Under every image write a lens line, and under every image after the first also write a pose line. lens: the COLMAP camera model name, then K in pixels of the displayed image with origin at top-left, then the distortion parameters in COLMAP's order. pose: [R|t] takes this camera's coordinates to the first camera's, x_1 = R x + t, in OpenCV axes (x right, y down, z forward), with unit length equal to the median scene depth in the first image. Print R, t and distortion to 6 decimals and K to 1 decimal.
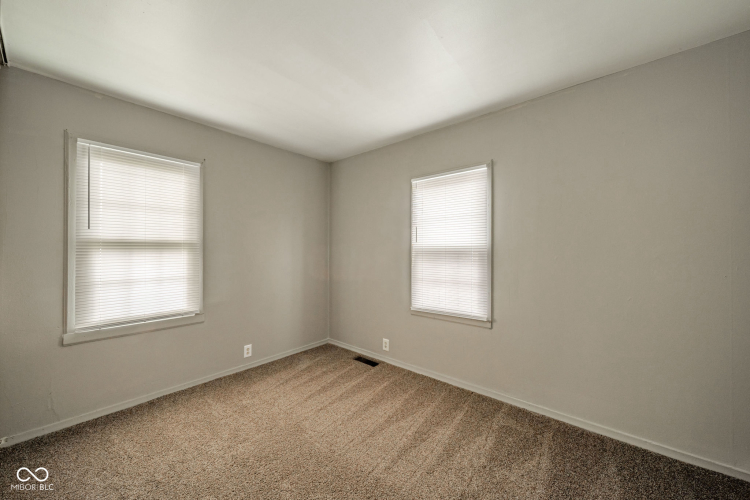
lens RADIAL K [[296.9, 0, 350.7], [0, 296.9, 248.8], [0, 0, 1]] dist [0.000665, 0.000012]
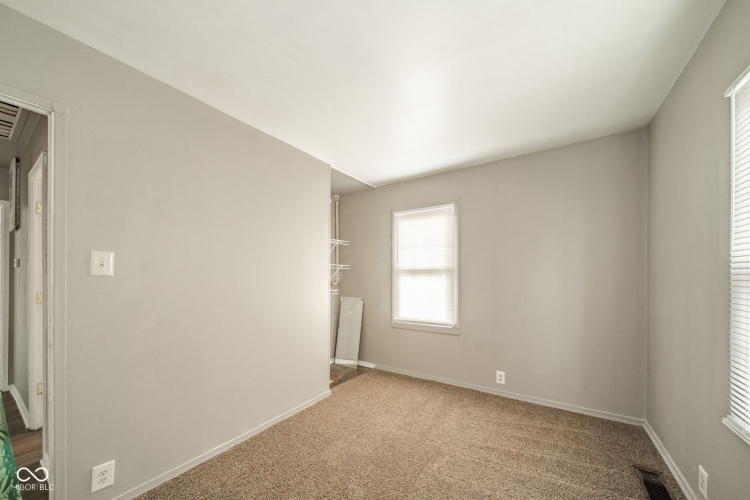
lens RADIAL K [[269.7, 0, 377.4], [0, 269.7, 269.8], [0, 0, 1]] dist [0.000068, -0.000041]
pose [[0.150146, -0.020054, -0.988460, 0.530639], [0.006344, 0.999793, -0.019320, 0.002952], [0.988643, -0.003370, 0.150243, 0.514900]]
